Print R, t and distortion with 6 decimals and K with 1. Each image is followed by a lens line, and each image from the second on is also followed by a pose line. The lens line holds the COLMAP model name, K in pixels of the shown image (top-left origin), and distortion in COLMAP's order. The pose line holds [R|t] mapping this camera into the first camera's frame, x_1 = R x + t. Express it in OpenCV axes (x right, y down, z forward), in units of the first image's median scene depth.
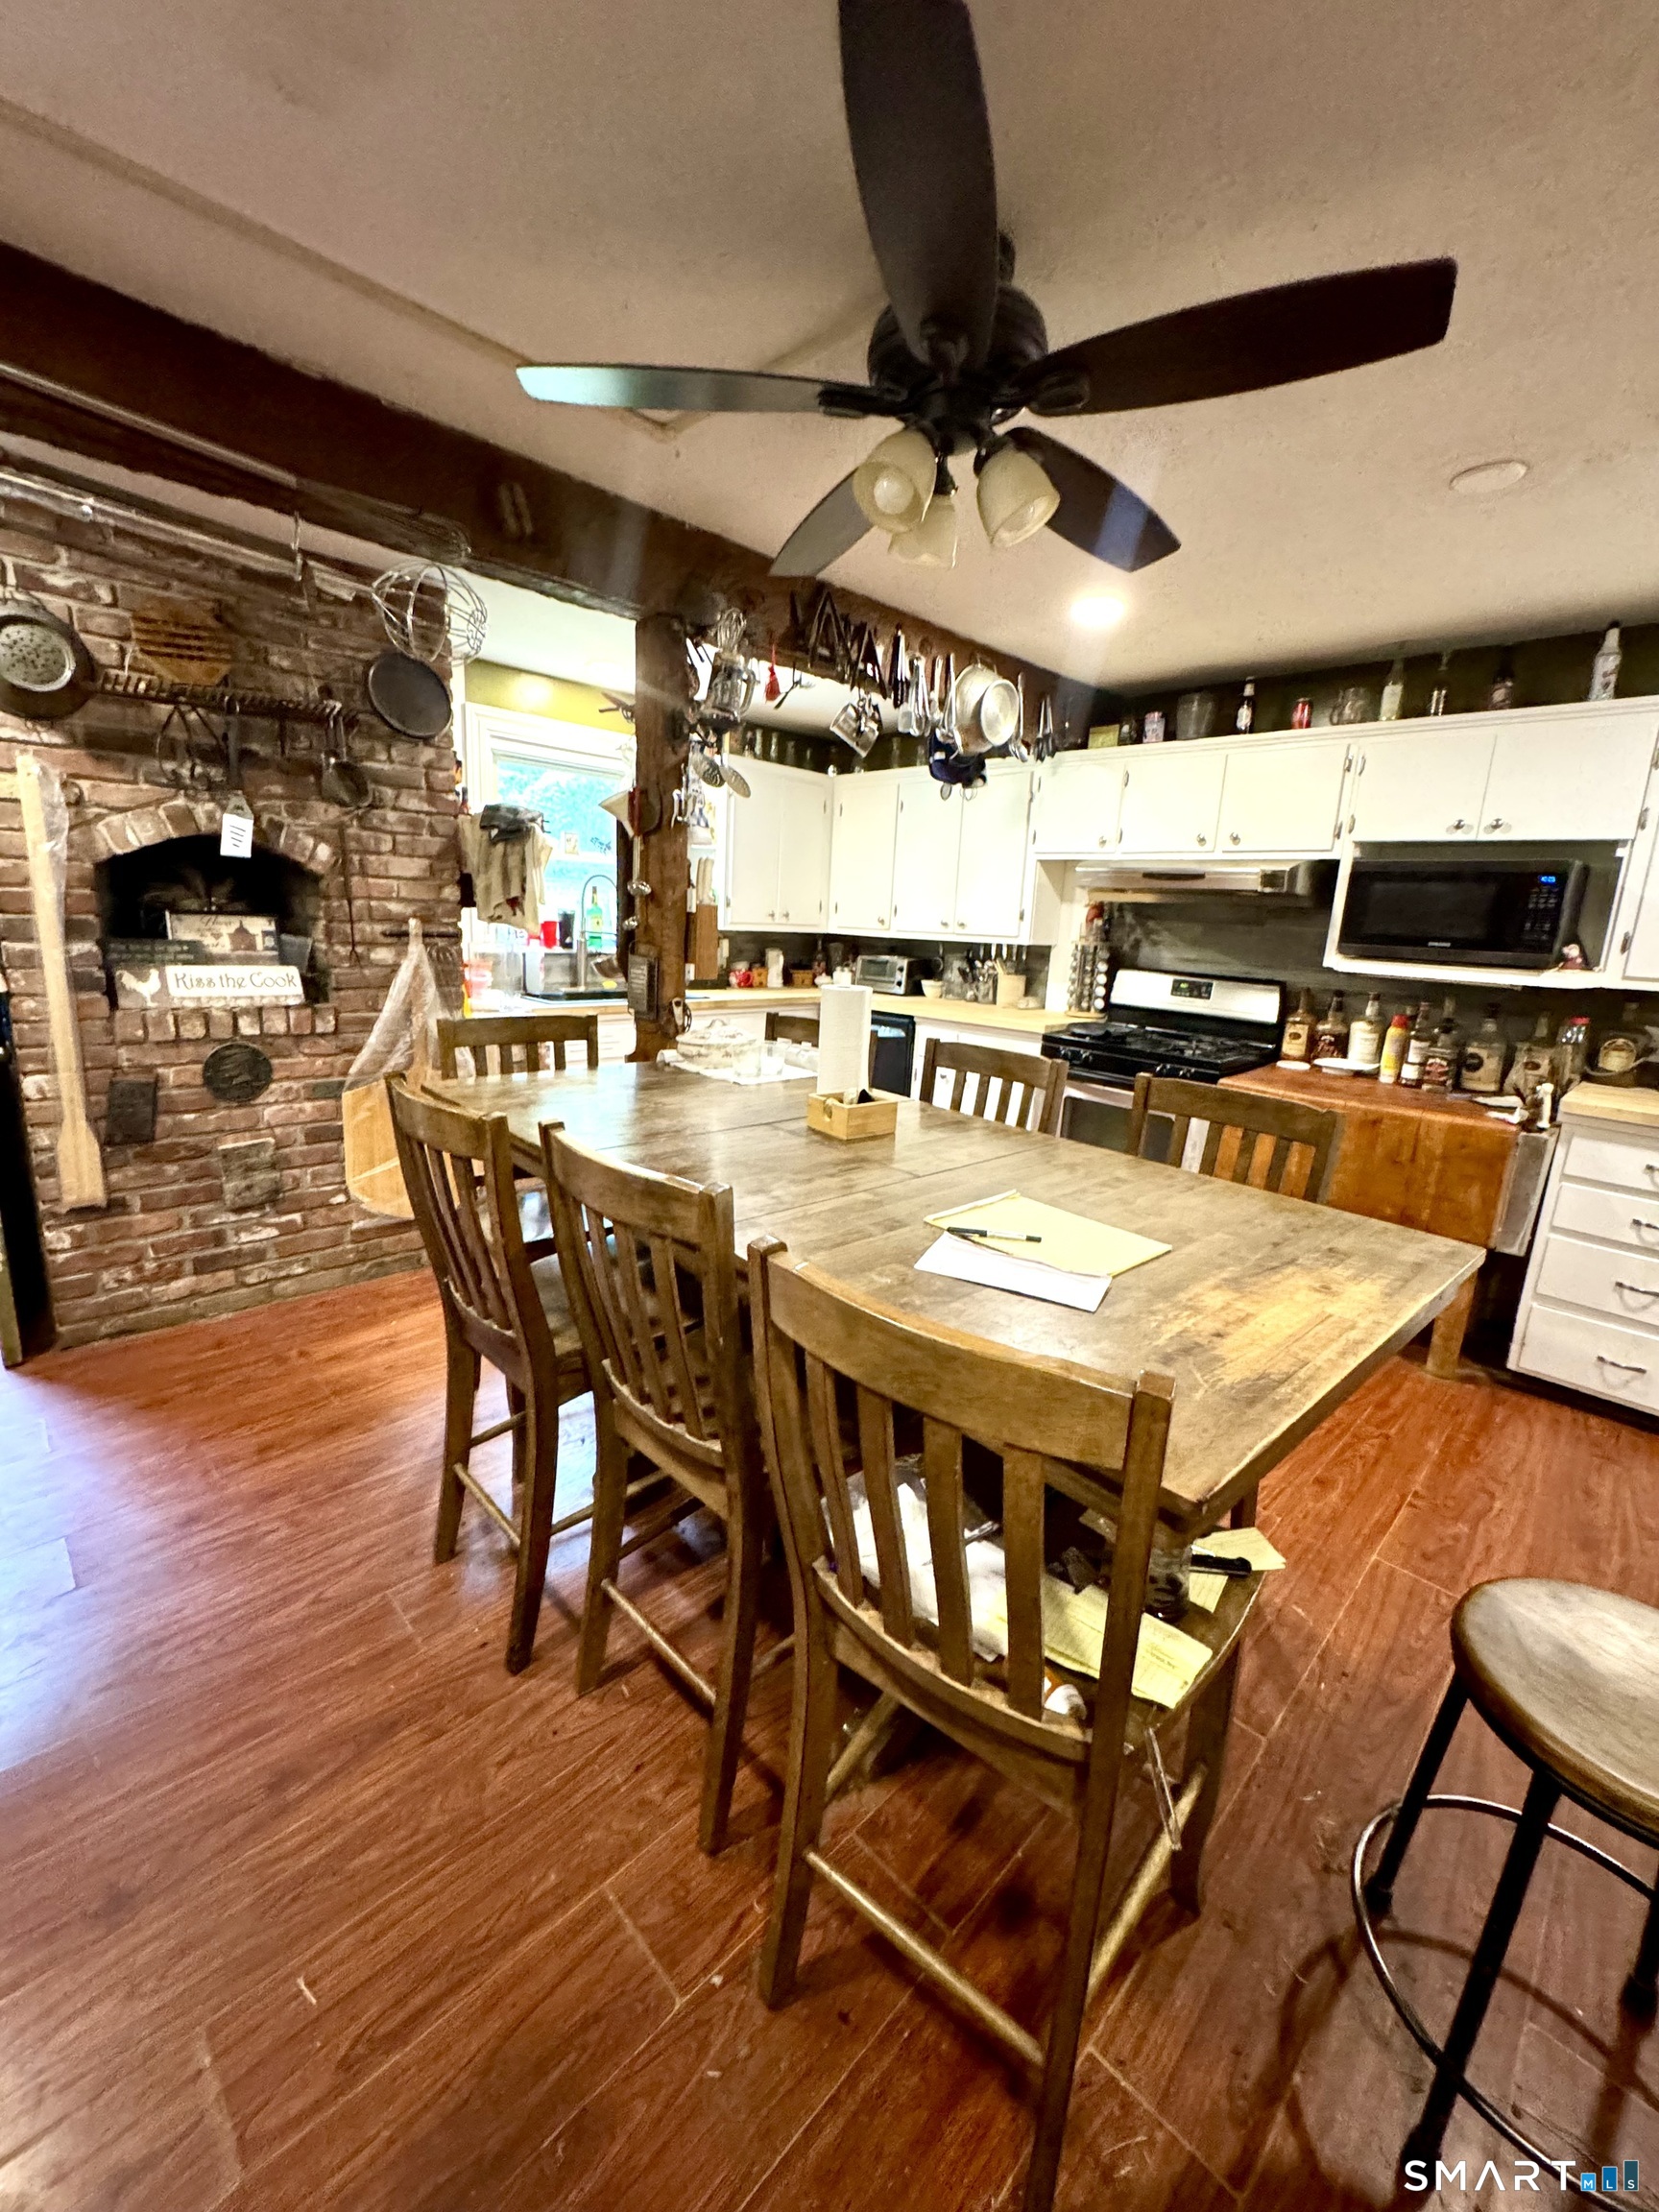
lens RADIAL K [[882.1, 0, 824.1], [0, 882.1, 1107.4], [0, 0, 1]] dist [-0.008647, 0.001438]
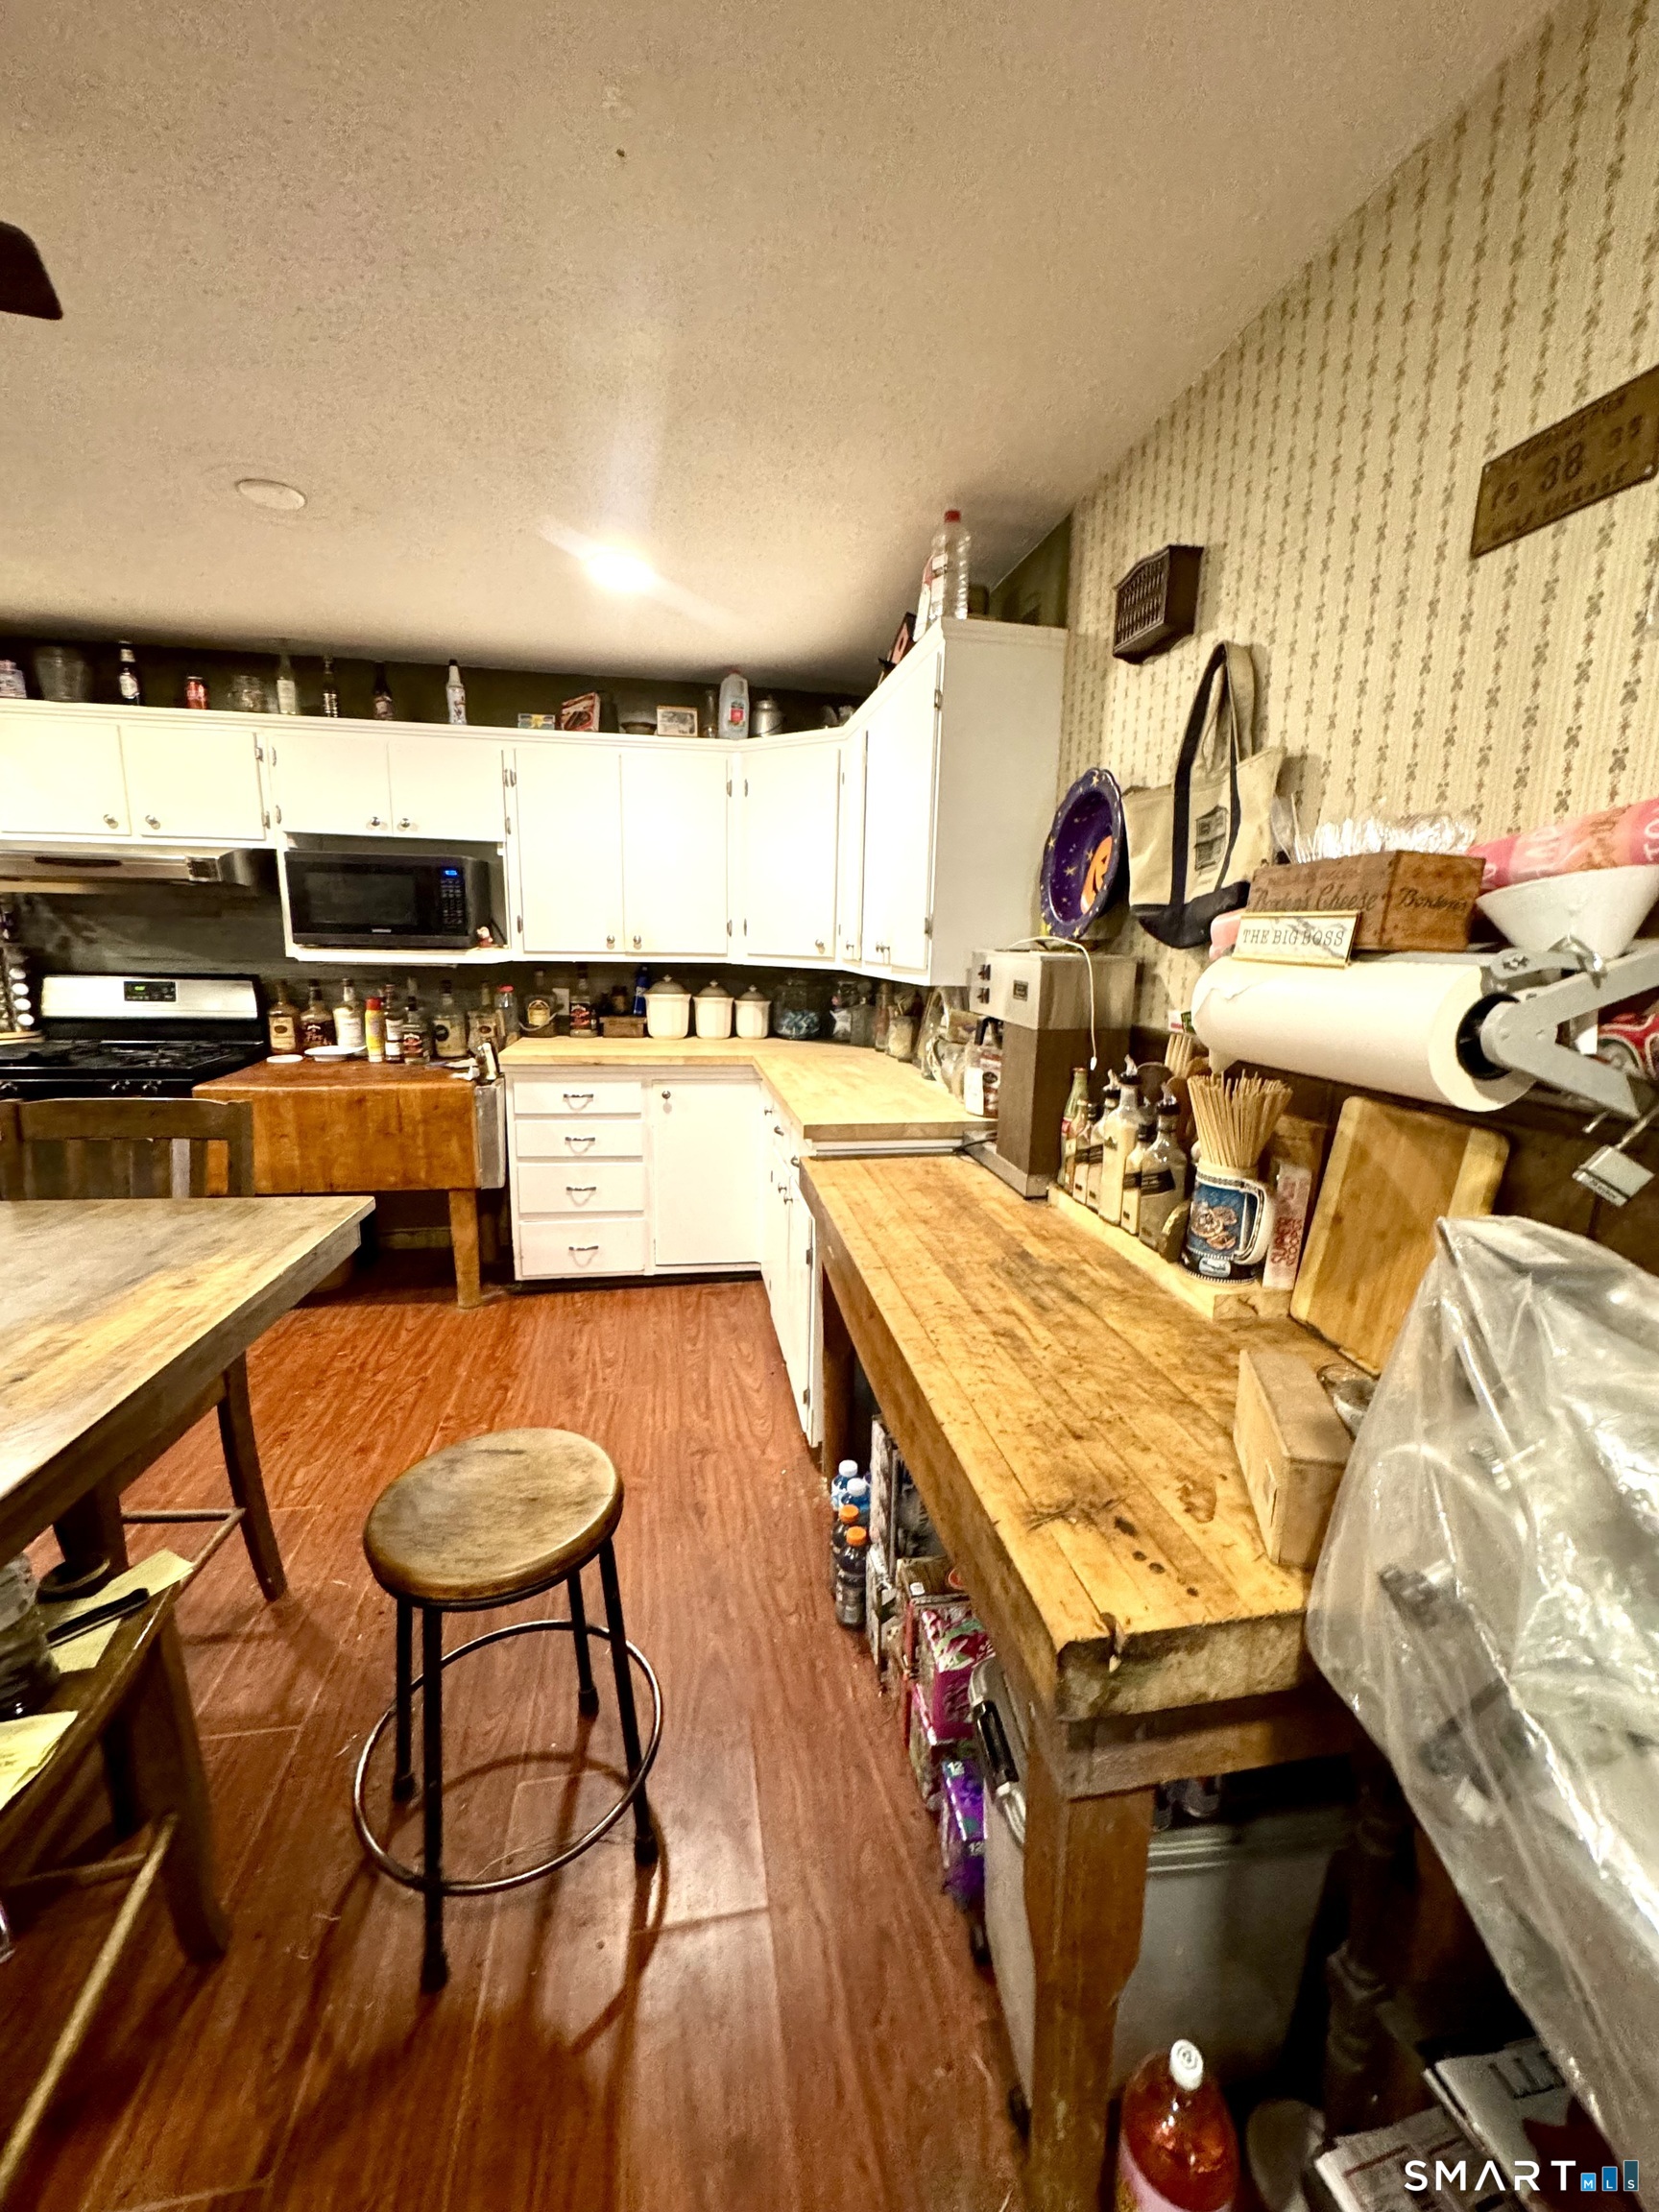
lens RADIAL K [[882.1, 0, 835.9], [0, 882.1, 1109.0], [0, 0, 1]] dist [-0.008647, 0.001438]
pose [[0.562134, -0.195139, 0.803695, 0.087987], [0.185806, 0.976722, 0.107191, 0.017419], [-0.805904, 0.089076, 0.585307, -0.072017]]
